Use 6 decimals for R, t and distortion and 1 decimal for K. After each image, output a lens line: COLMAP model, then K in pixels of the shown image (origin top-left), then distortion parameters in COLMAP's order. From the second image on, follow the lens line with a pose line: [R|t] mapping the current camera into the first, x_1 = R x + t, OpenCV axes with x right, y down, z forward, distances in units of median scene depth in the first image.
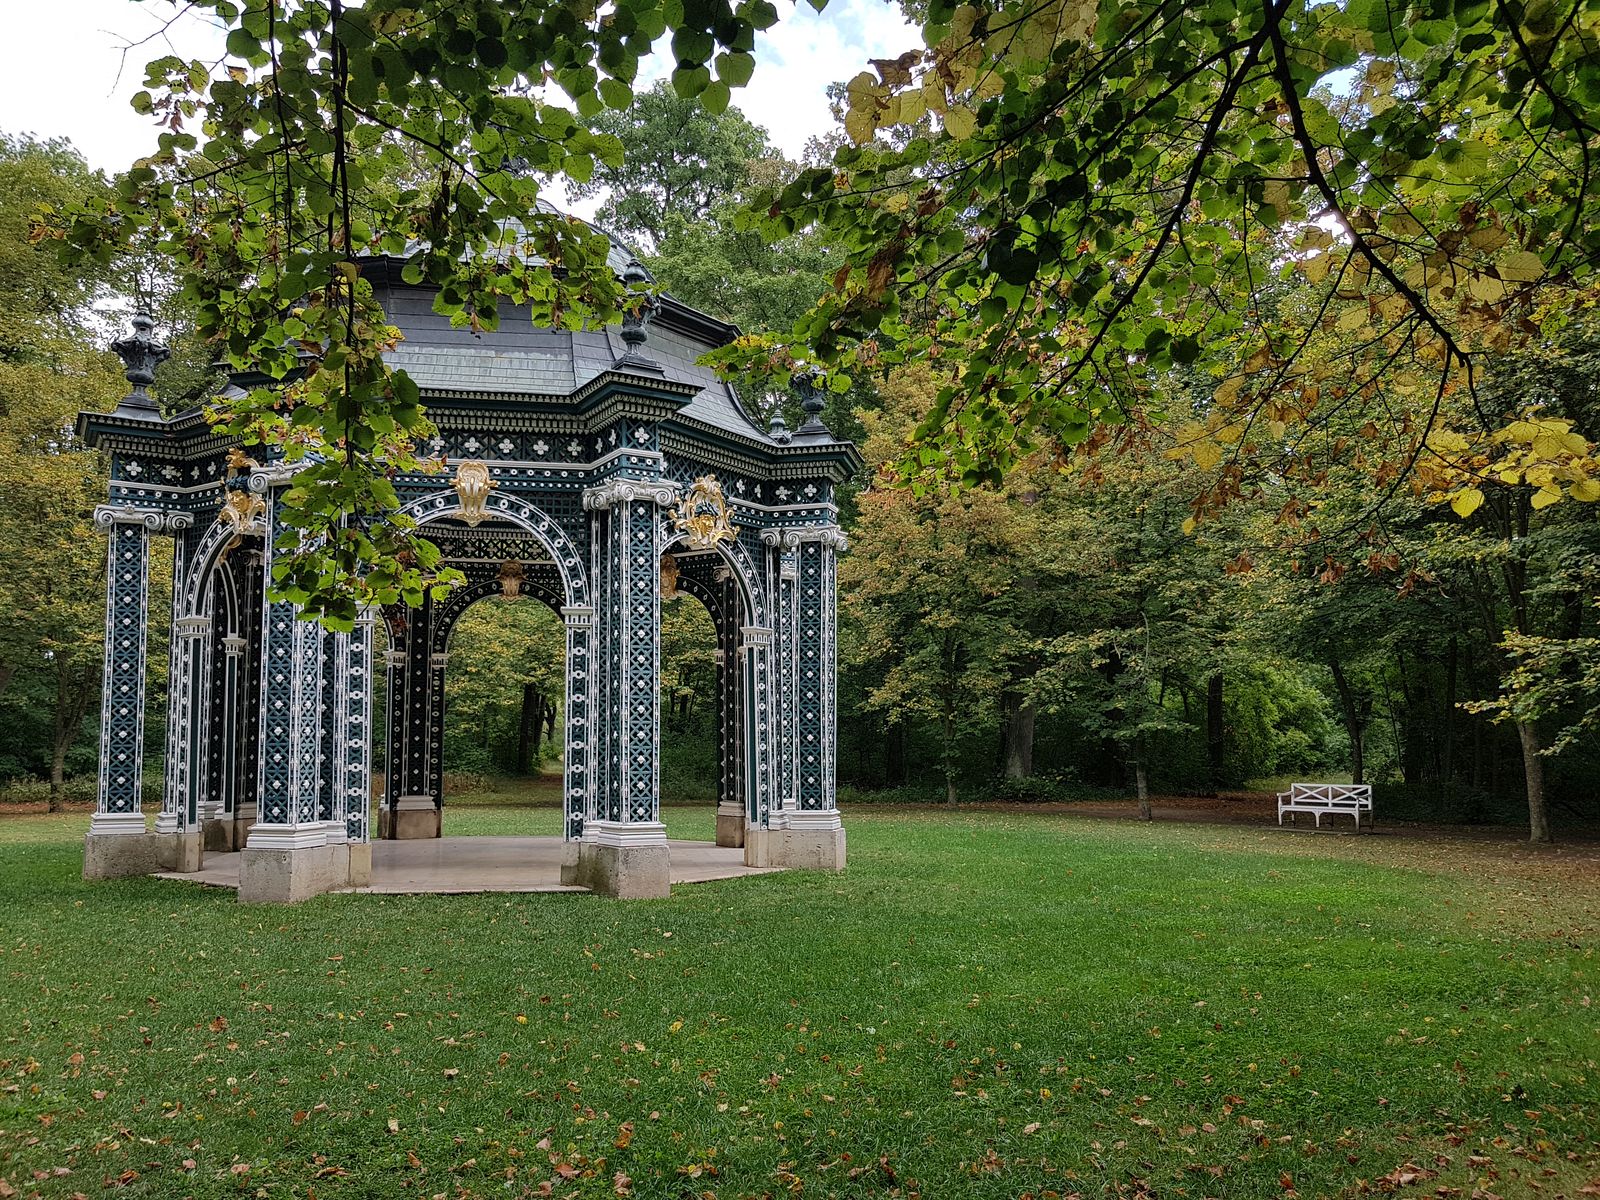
lens RADIAL K [[1267.0, 0, 781.7], [0, 1267.0, 607.1], [0, 0, 1]] dist [-0.004734, -0.009661]
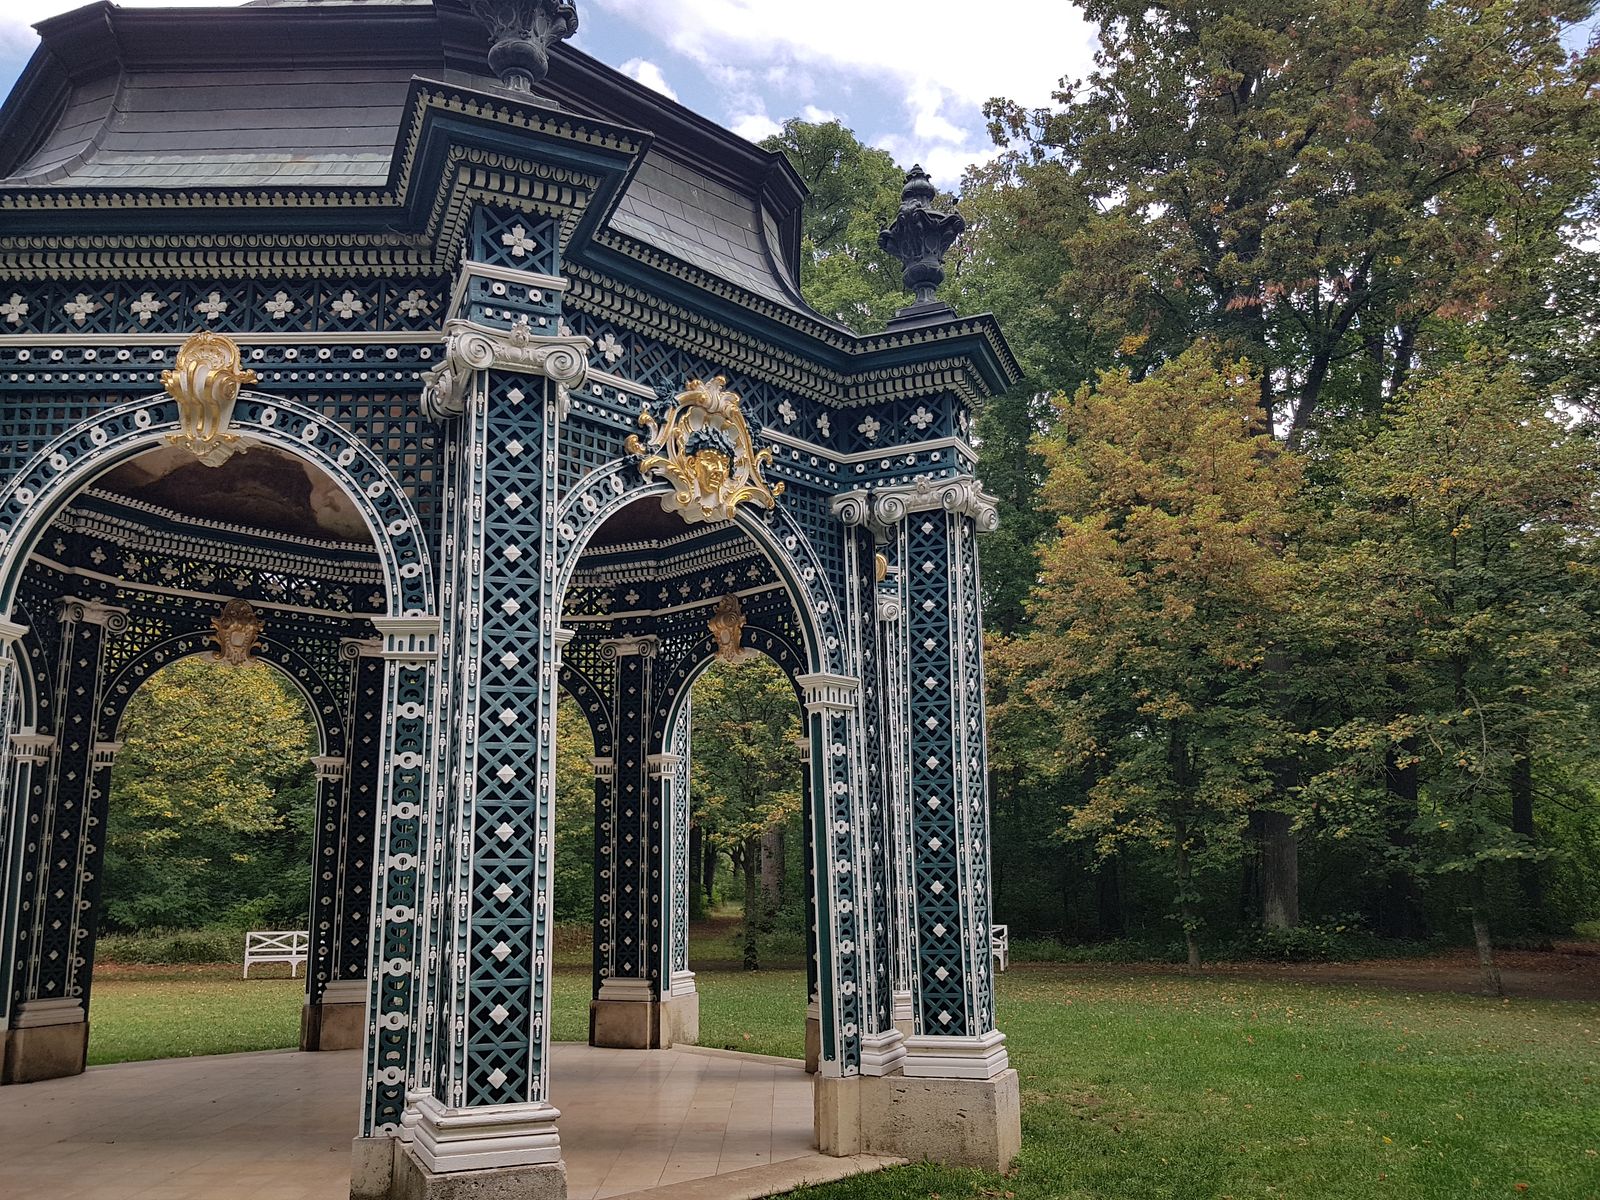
lens RADIAL K [[1267.0, 0, 781.7], [0, 1267.0, 607.1], [0, 0, 1]] dist [-0.004734, -0.009661]
pose [[0.987365, -0.043909, -0.152260, 0.043360], [0.027731, 0.993894, -0.106793, 0.043944], [0.156019, 0.101222, 0.982554, 0.481880]]
